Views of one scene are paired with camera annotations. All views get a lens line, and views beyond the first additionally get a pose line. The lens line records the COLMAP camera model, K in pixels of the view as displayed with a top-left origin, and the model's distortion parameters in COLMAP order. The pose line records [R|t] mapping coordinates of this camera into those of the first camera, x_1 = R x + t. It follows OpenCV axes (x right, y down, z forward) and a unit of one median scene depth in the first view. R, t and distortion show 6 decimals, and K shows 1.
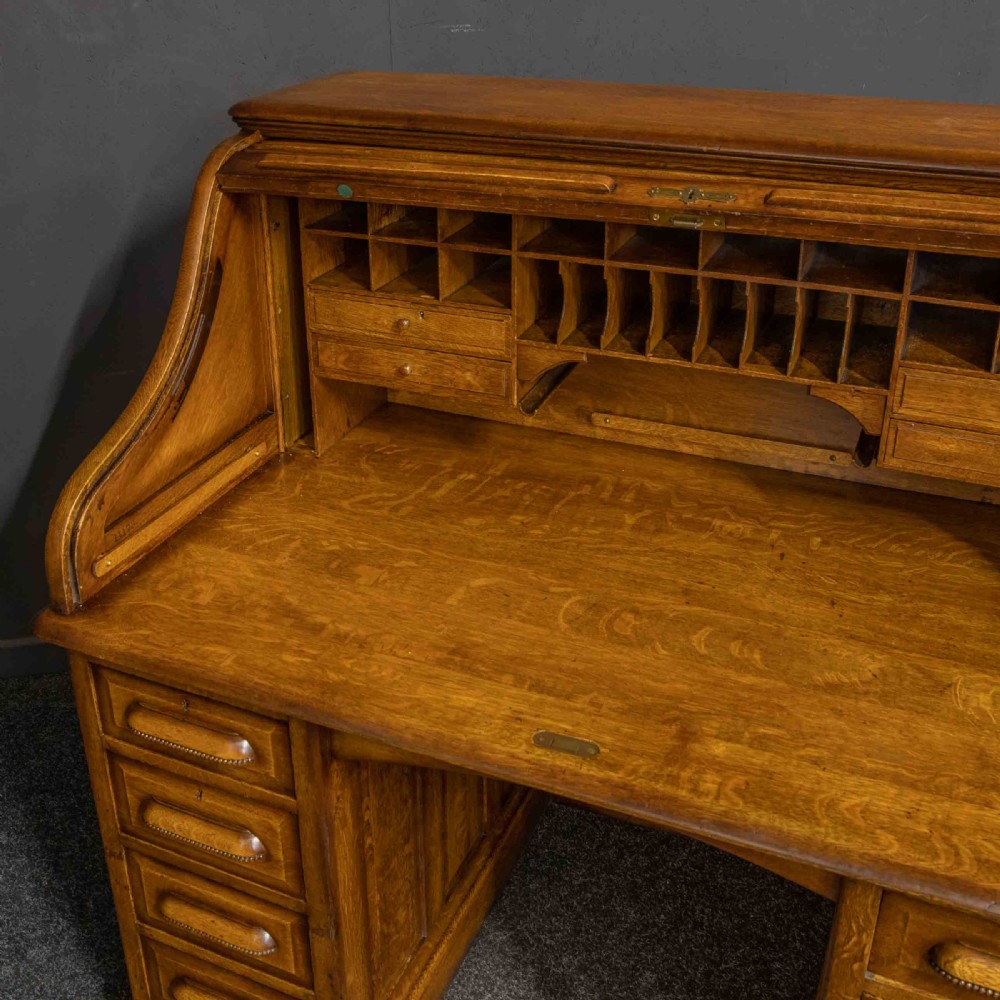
lens RADIAL K [[1175.3, 0, 438.6], [0, 1175.3, 414.2], [0, 0, 1]] dist [-0.108449, 0.090993]
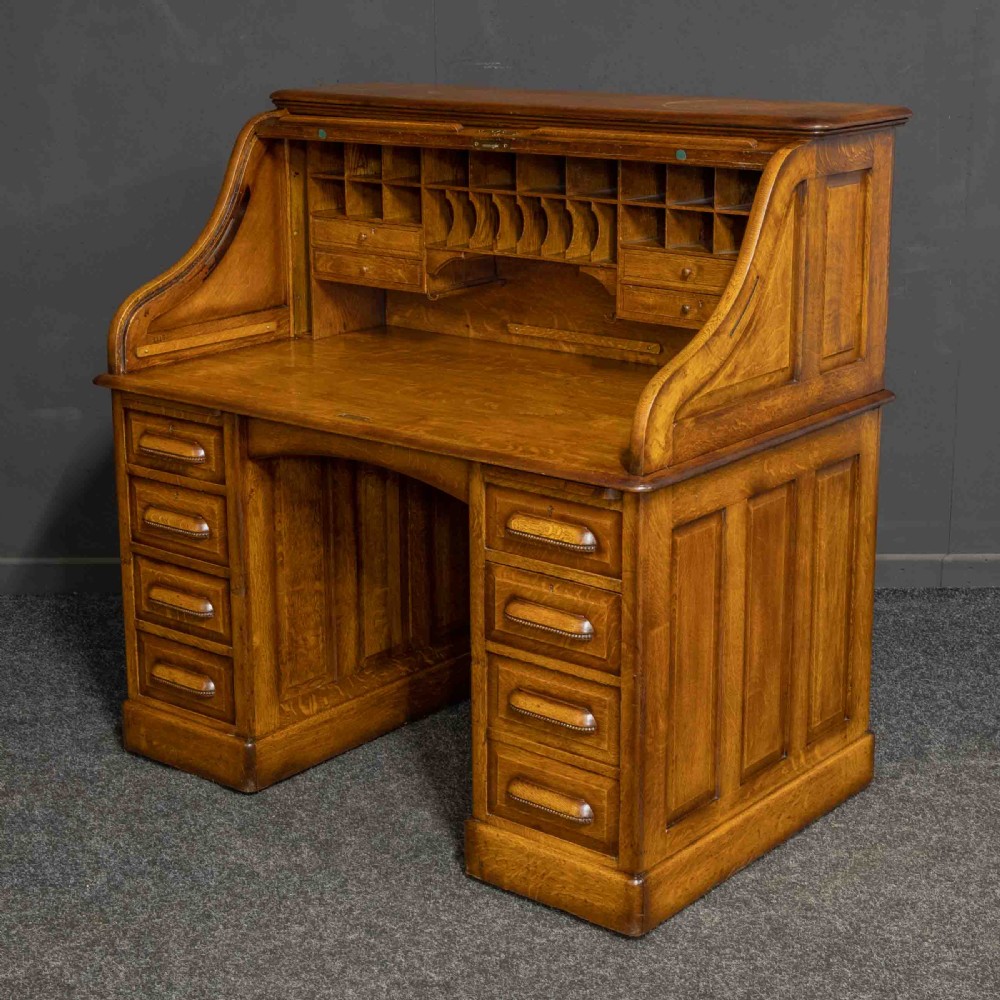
lens RADIAL K [[1908.7, 0, 457.5], [0, 1908.7, 497.2], [0, 0, 1]] dist [-0.009561, -0.082804]
pose [[0.962525, 0.082480, -0.258345, 0.816799], [-0.118899, 0.984535, -0.128662, 0.603559], [0.243738, 0.154557, 0.957447, -1.373819]]
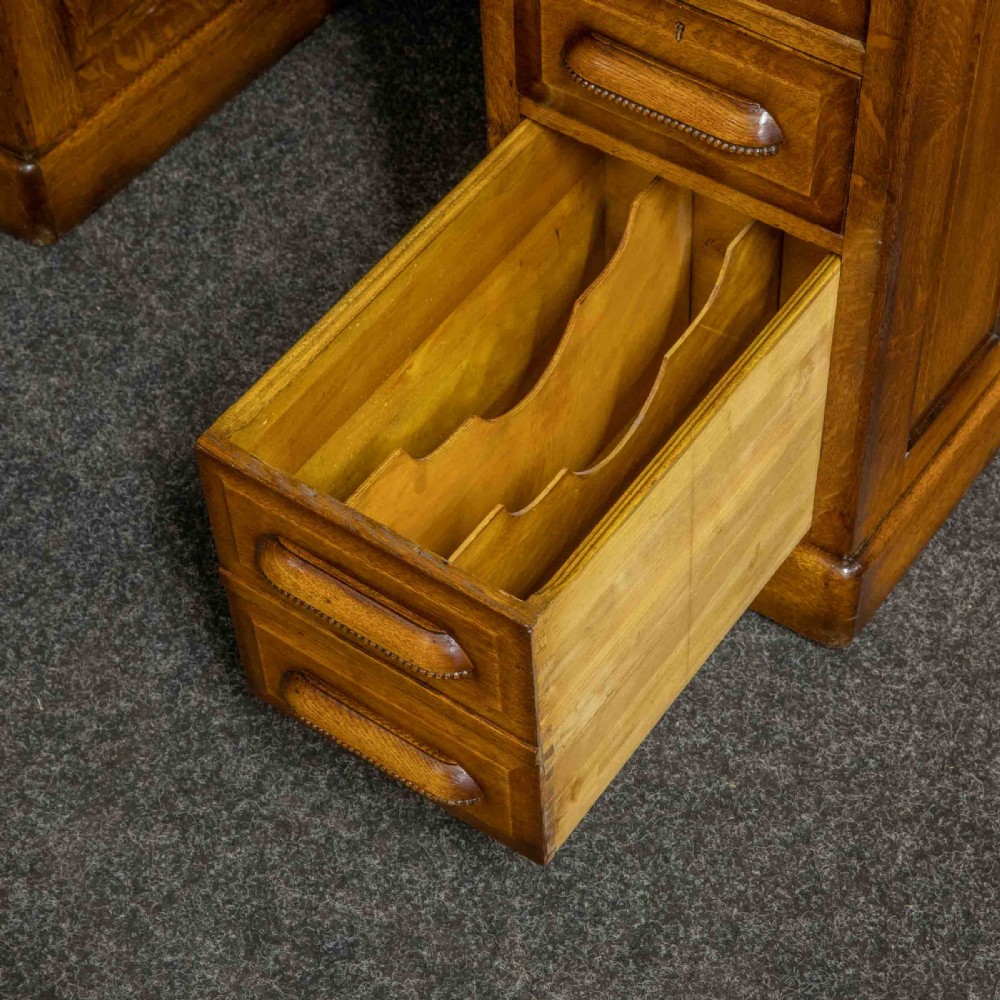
lens RADIAL K [[2202.4, 0, 500.0], [0, 2202.4, 500.0], [0, 0, 1]] dist [0.054287, 0.358732]
pose [[0.982262, 0.131760, -0.133421, 0.456982], [-0.060023, 0.895016, 0.441976, 0.156918], [0.177649, -0.426128, 0.887049, -0.308810]]
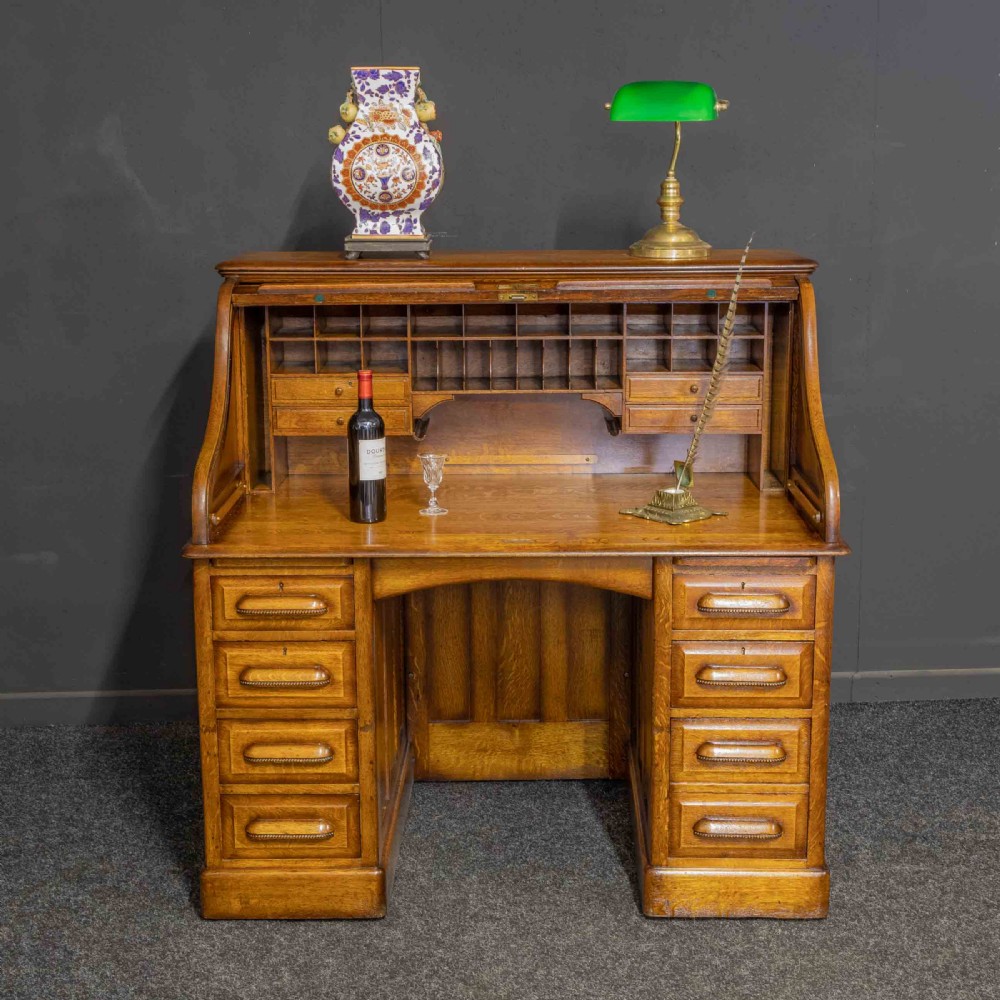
lens RADIAL K [[1668.1, 0, 524.4], [0, 1668.1, 500.1], [0, 0, 1]] dist [0.007312, -0.061025]
pose [[0.917314, -0.070559, 0.391864, -0.782505], [0.152791, 0.971206, -0.182794, 0.586402], [-0.367683, 0.227553, 0.901681, -1.264990]]
